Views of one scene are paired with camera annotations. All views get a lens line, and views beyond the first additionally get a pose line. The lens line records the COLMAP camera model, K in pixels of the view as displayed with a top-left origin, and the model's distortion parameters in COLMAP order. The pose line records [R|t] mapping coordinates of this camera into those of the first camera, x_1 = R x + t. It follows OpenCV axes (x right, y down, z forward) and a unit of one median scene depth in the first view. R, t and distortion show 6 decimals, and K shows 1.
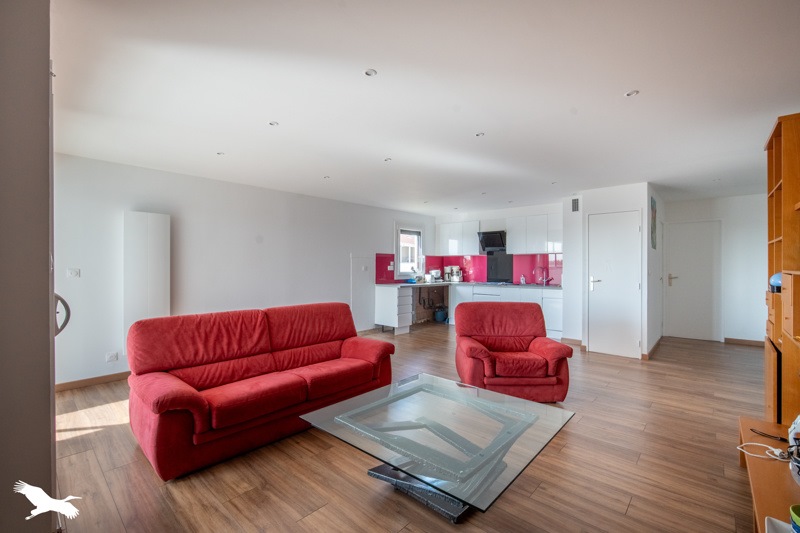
lens RADIAL K [[352.3, 0, 400.0], [0, 352.3, 266.5], [0, 0, 1]] dist [-0.003973, 0.000027]
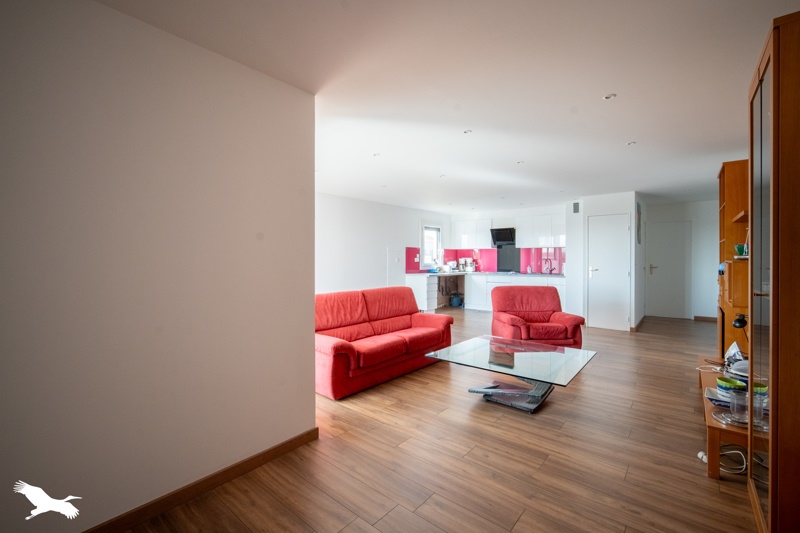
lens RADIAL K [[352.7, 0, 402.5], [0, 352.7, 260.2], [0, 0, 1]] dist [-0.000667, -0.000141]
pose [[0.998862, -0.001955, 0.047645, -0.255122], [0.001723, 0.999986, 0.004911, -0.000619], [-0.047654, -0.004823, 0.998852, -0.303443]]
